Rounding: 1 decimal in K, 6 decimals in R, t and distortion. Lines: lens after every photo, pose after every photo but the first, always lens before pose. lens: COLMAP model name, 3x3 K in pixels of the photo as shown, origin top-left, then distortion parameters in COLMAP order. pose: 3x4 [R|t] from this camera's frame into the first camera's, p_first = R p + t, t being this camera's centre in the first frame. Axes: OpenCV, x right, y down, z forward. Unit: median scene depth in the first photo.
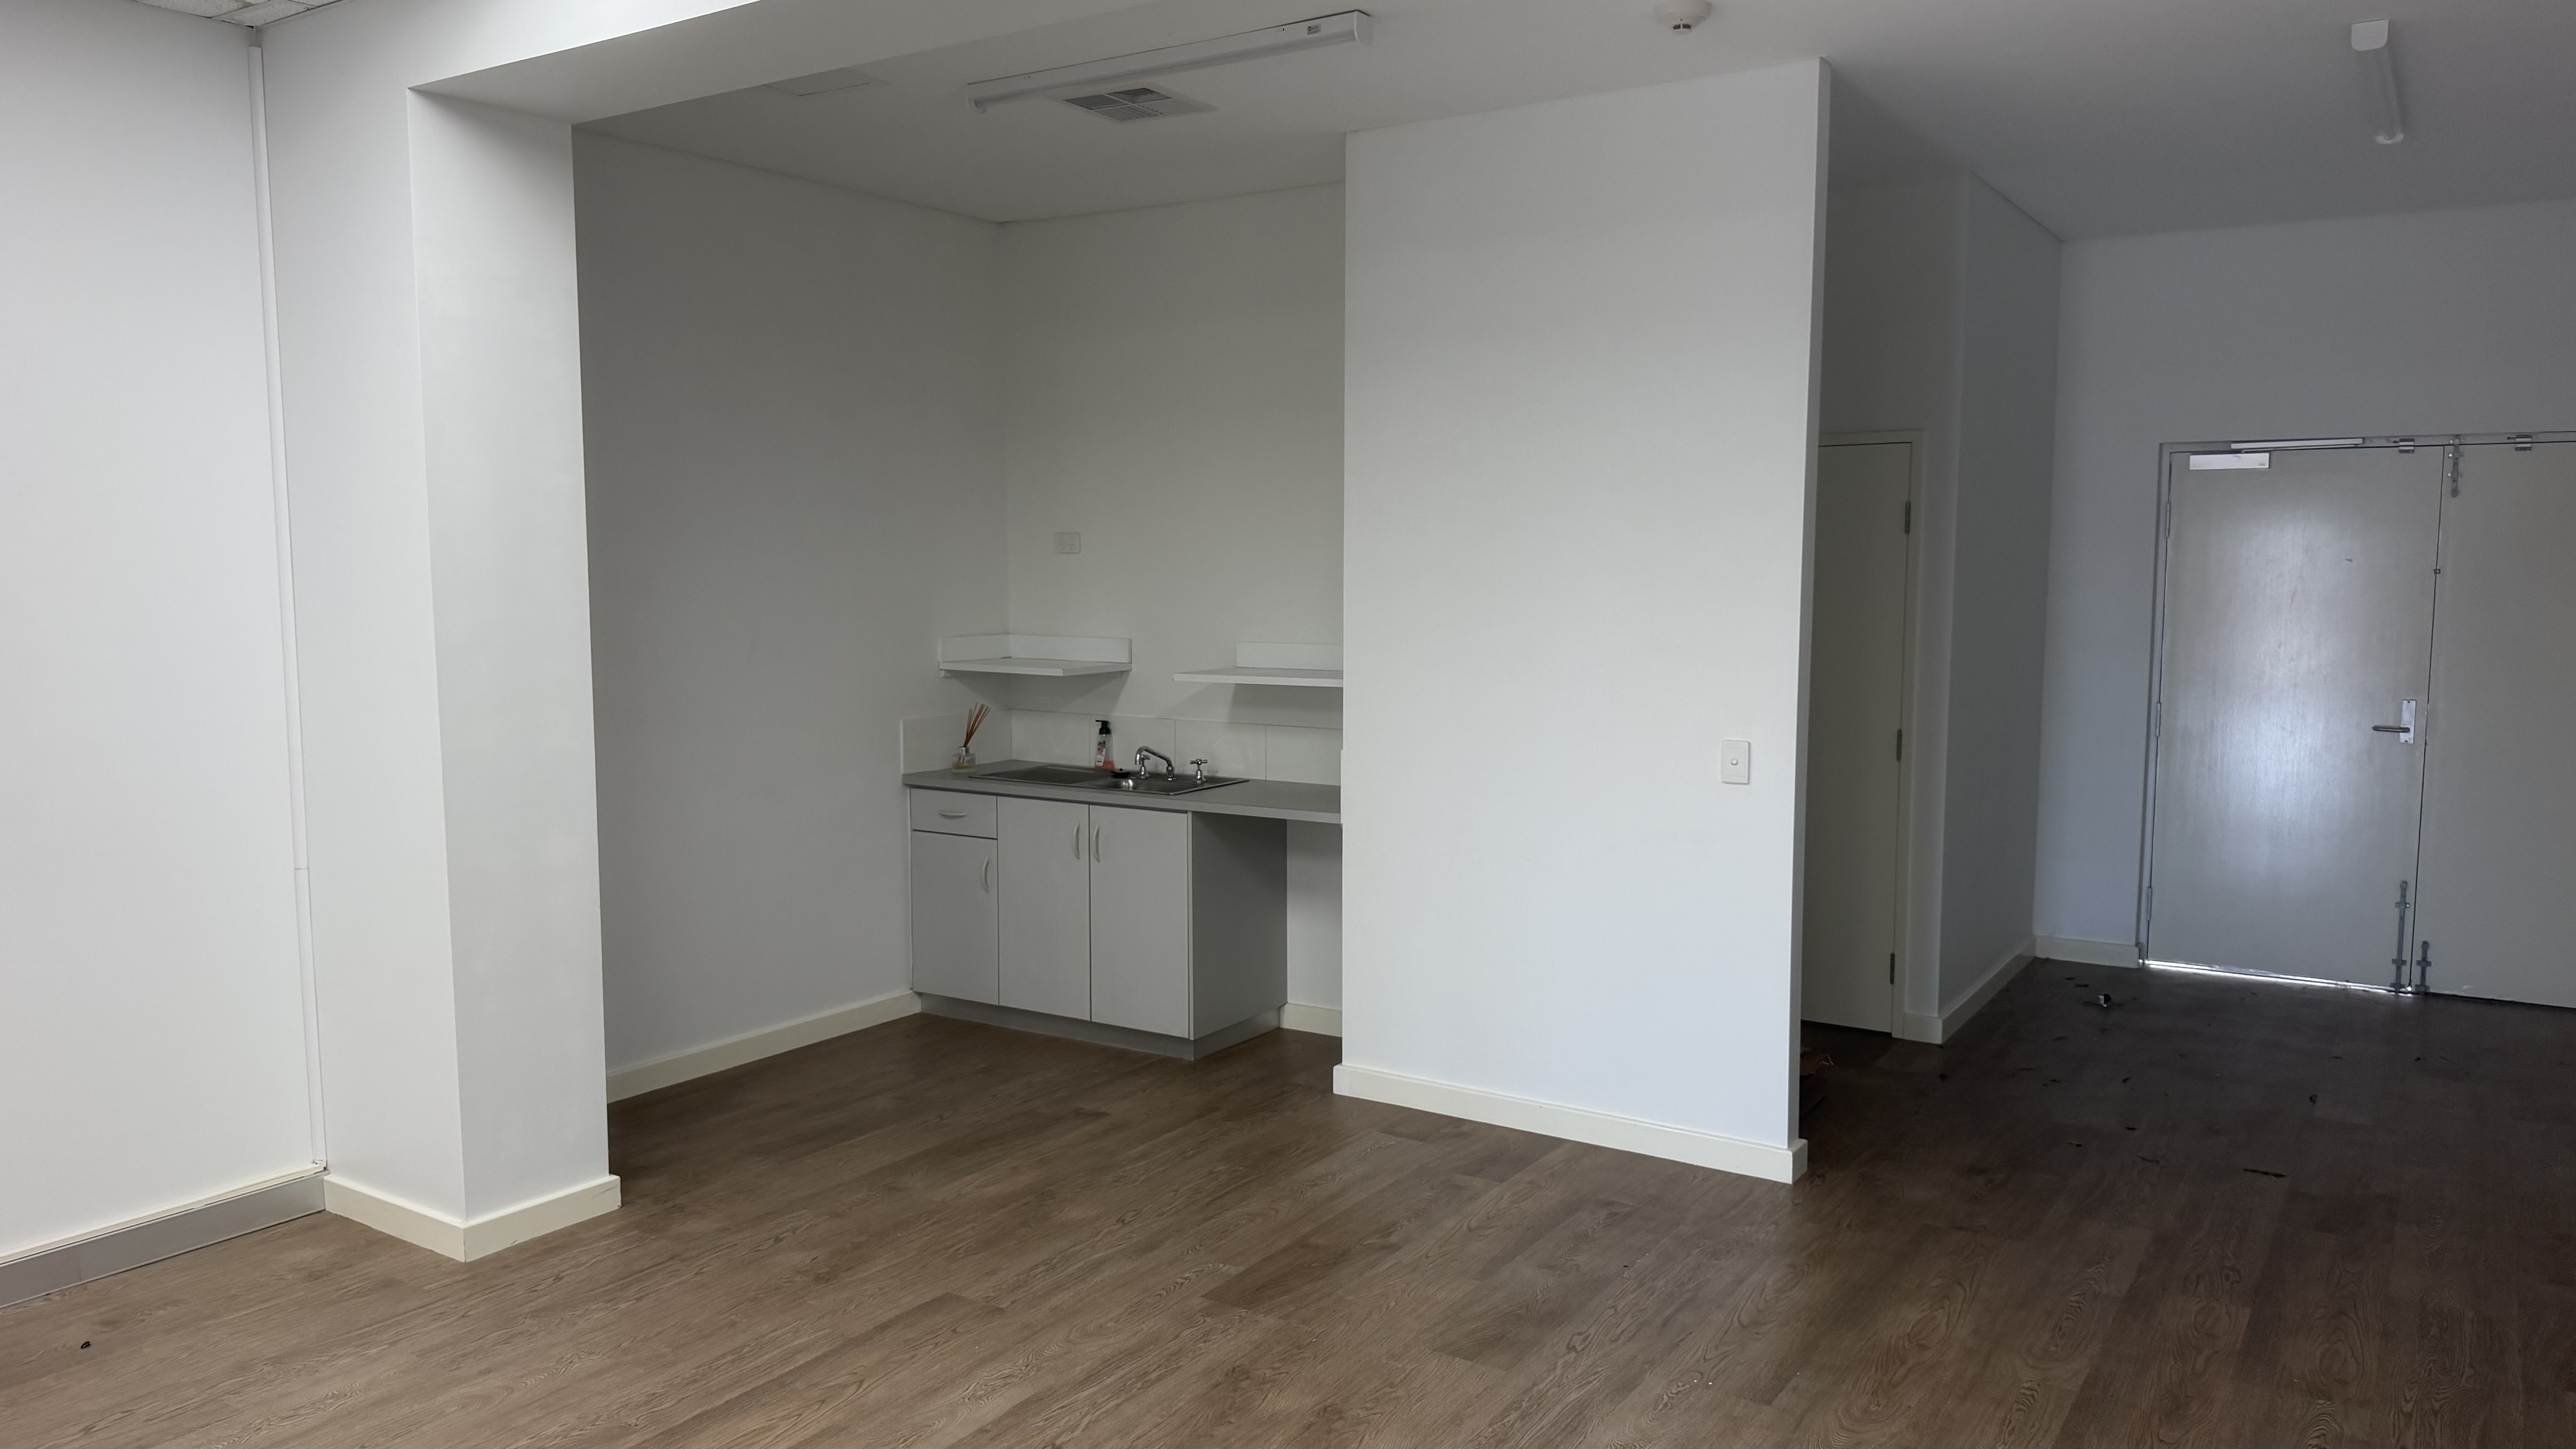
lens RADIAL K [[1788.2, 0, 1276.7], [0, 1788.2, 724.6], [0, 0, 1]] dist [0.090097, -0.148949]
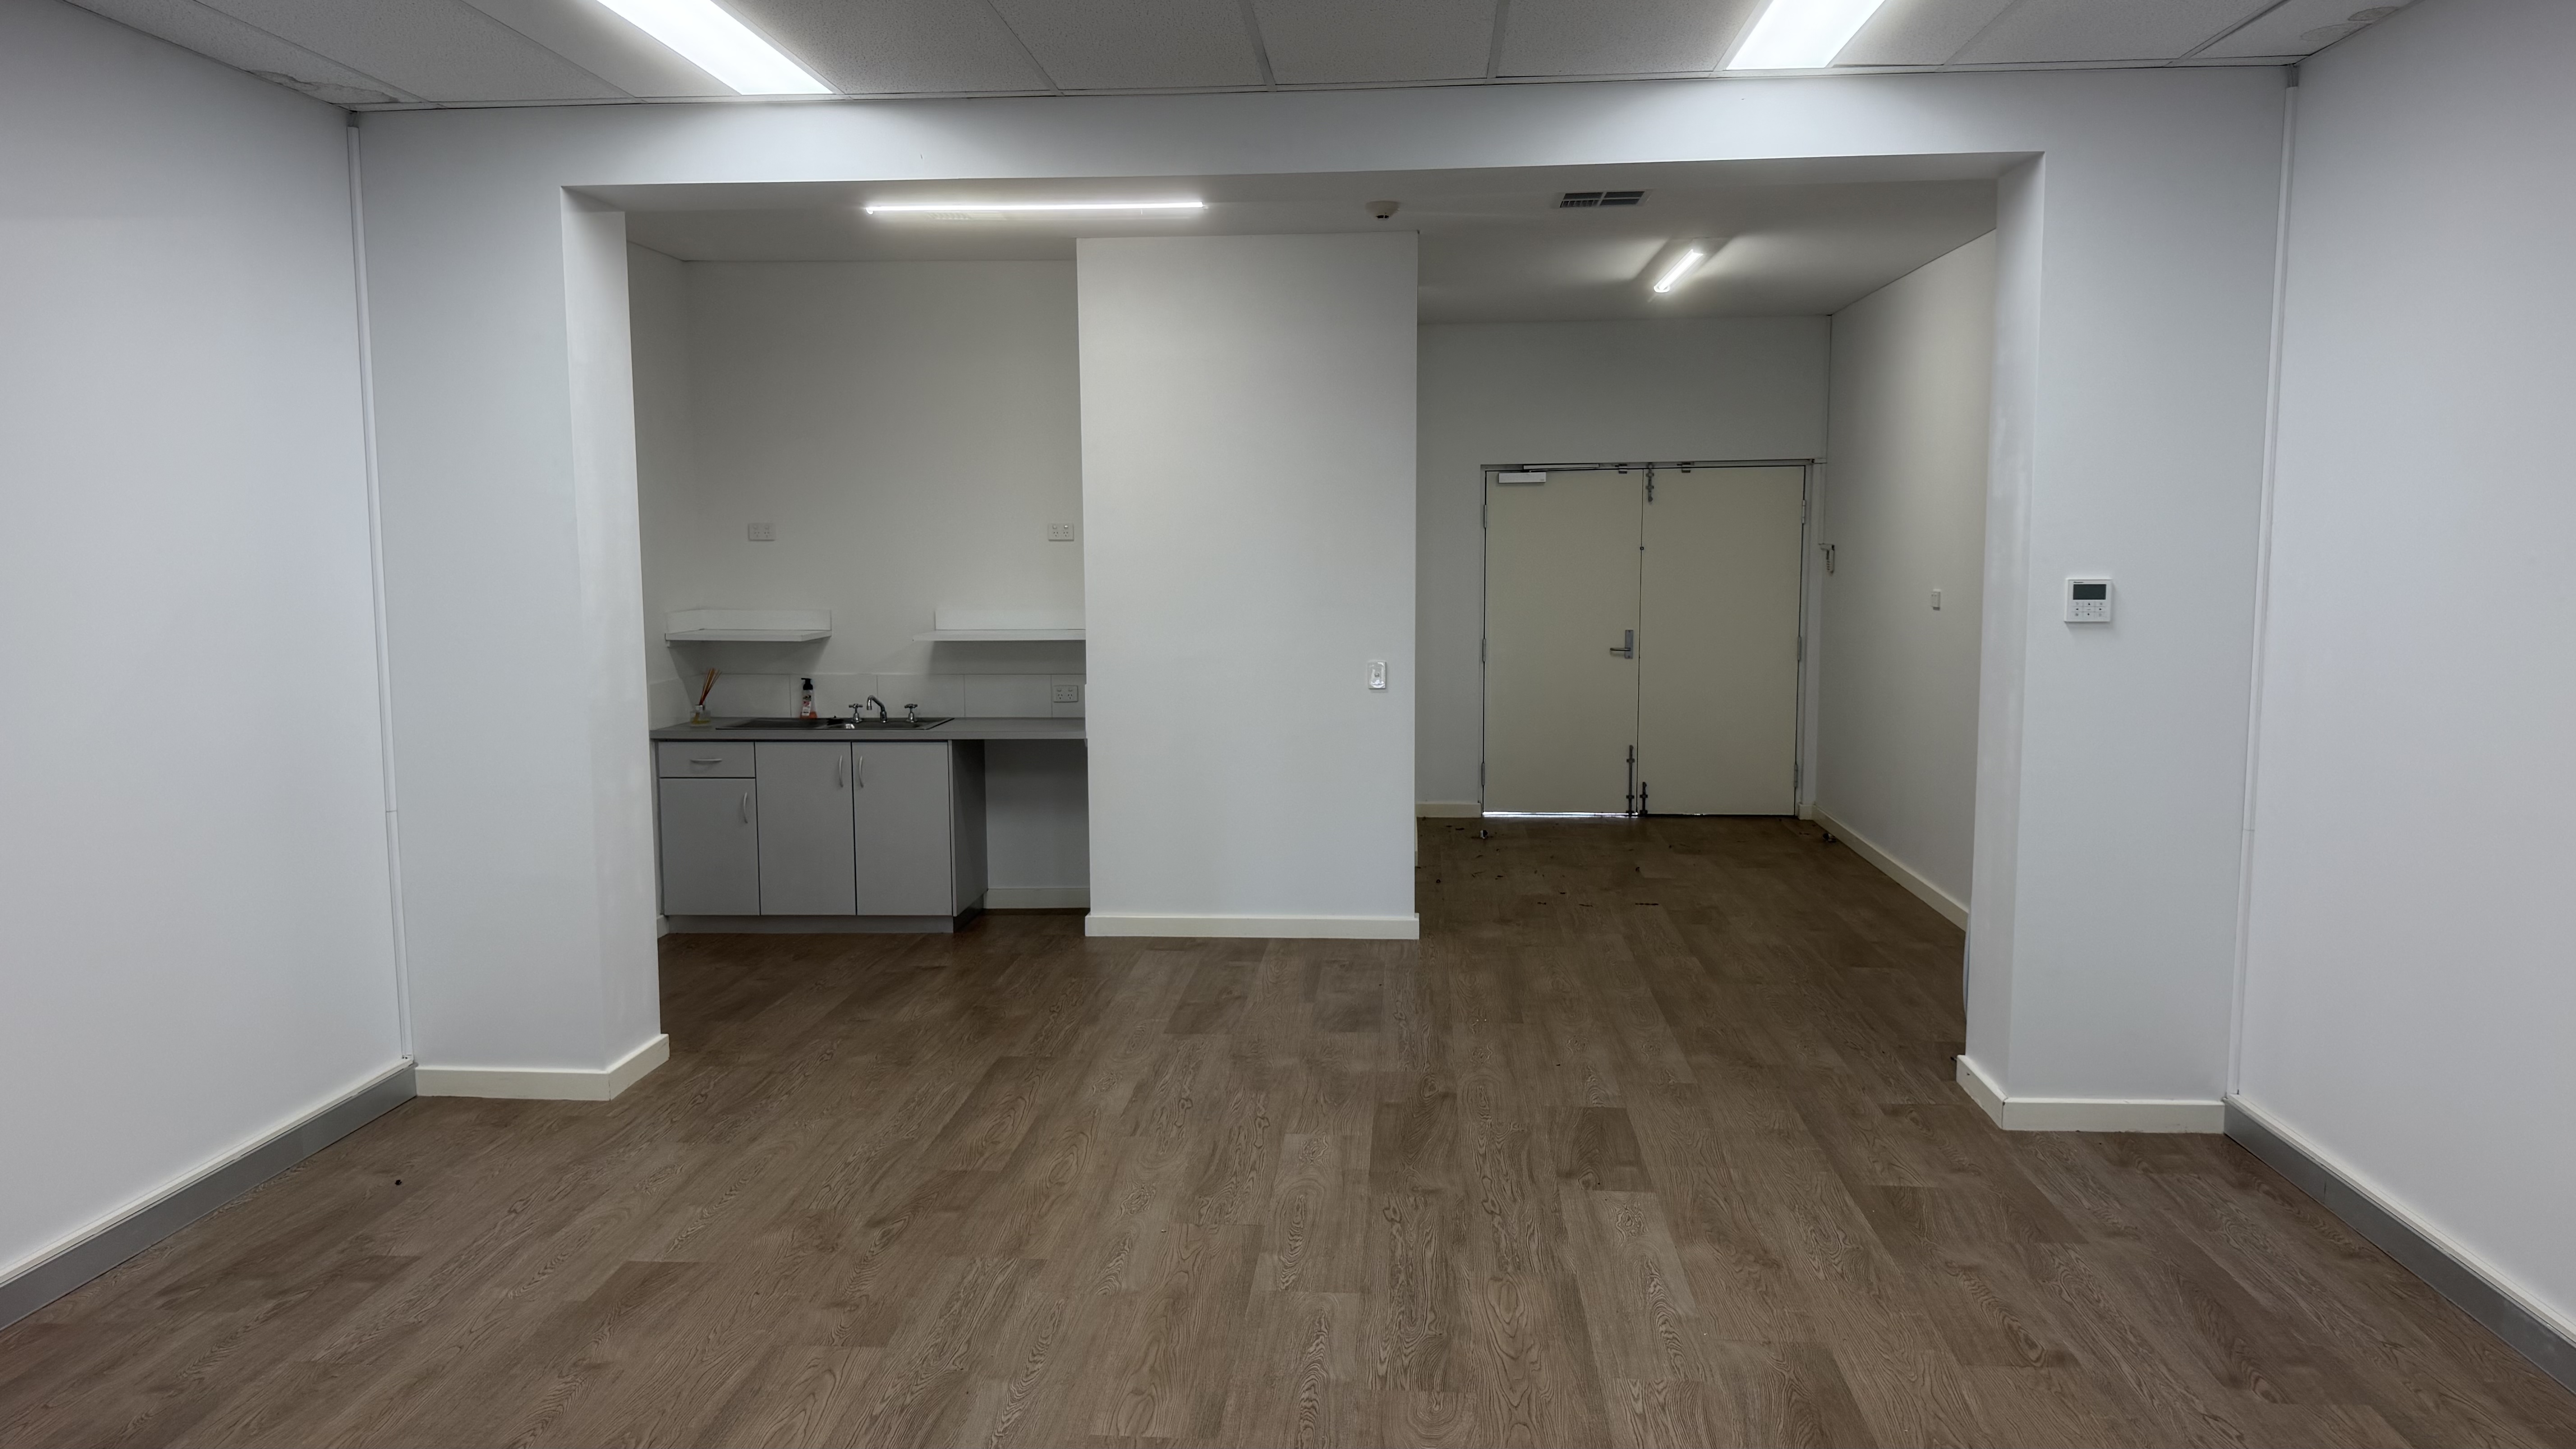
lens RADIAL K [[1788.2, 0, 1276.7], [0, 1788.2, 724.6], [0, 0, 1]] dist [0.090097, -0.148949]
pose [[0.874465, -0.056221, 0.481820, -0.502248], [0.050828, 0.998413, 0.024252, 0.018802], [-0.482418, 0.003282, 0.875935, -0.278448]]
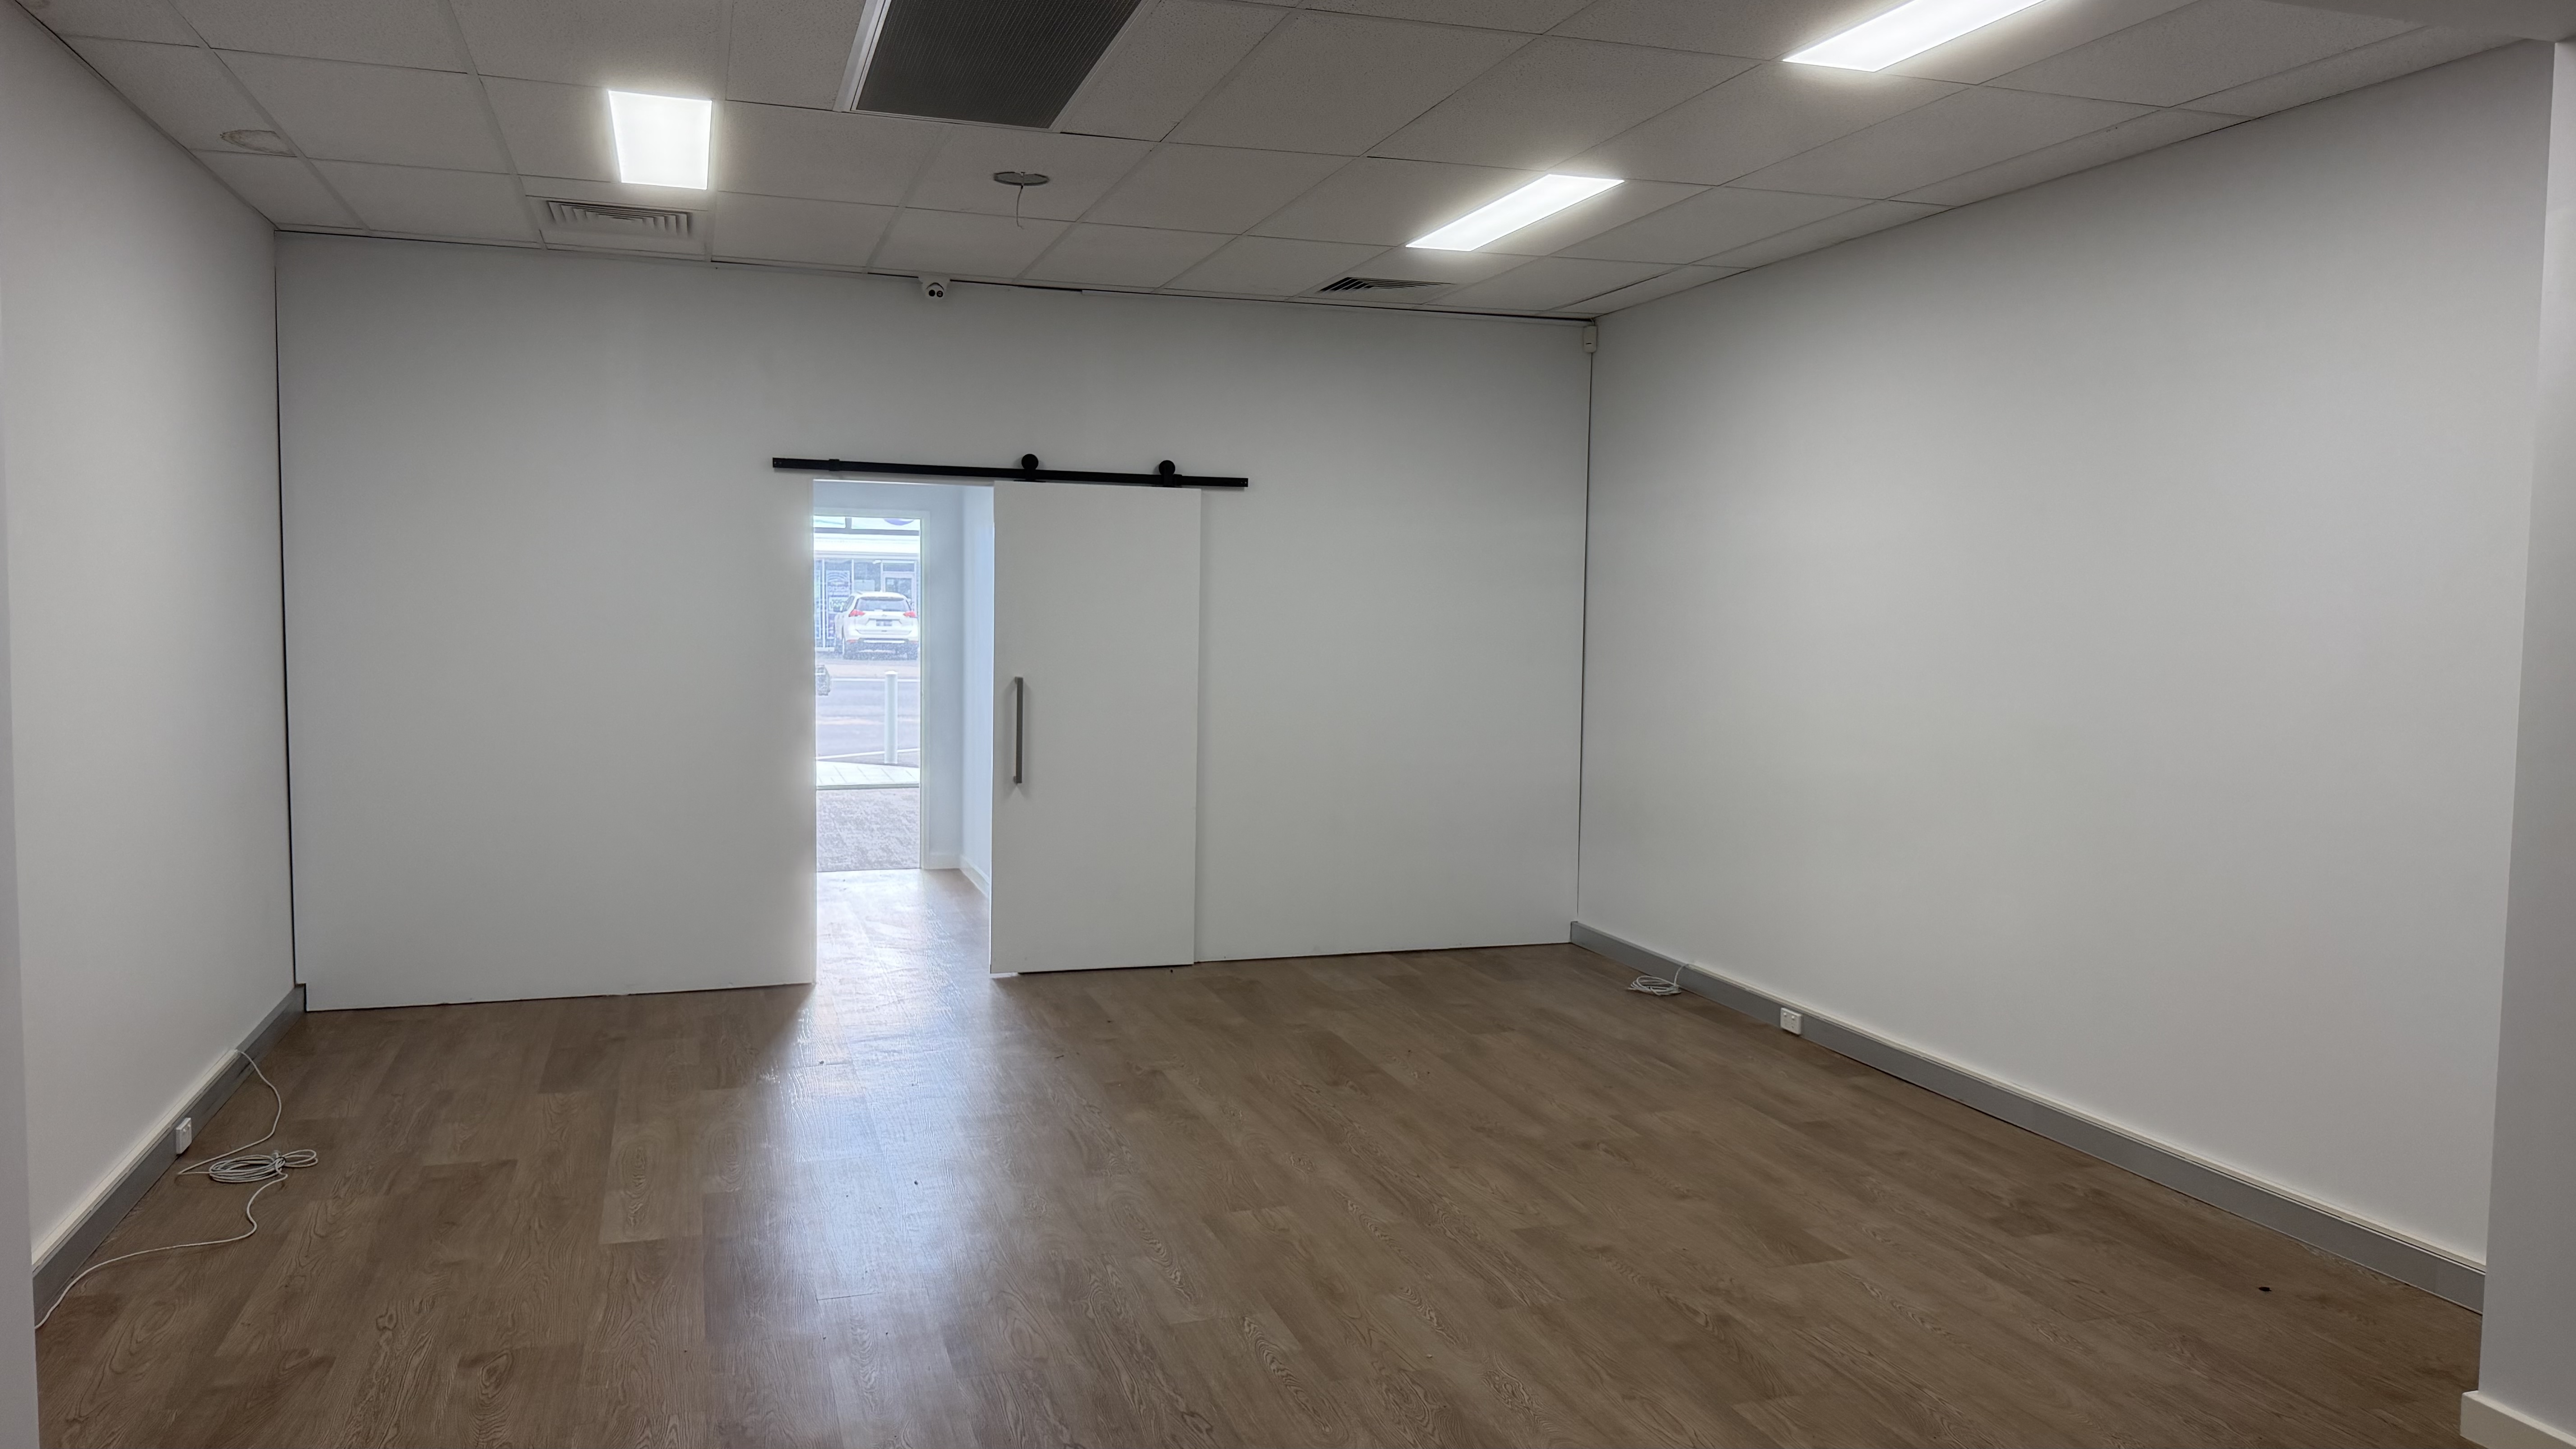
lens RADIAL K [[1788.2, 0, 1276.7], [0, 1788.2, 724.6], [0, 0, 1]] dist [0.090097, -0.148949]
pose [[-0.624920, 0.049661, -0.779108, 0.419221], [-0.086132, 0.987497, 0.132030, -0.072316], [0.775923, 0.149614, -0.612829, 0.818823]]
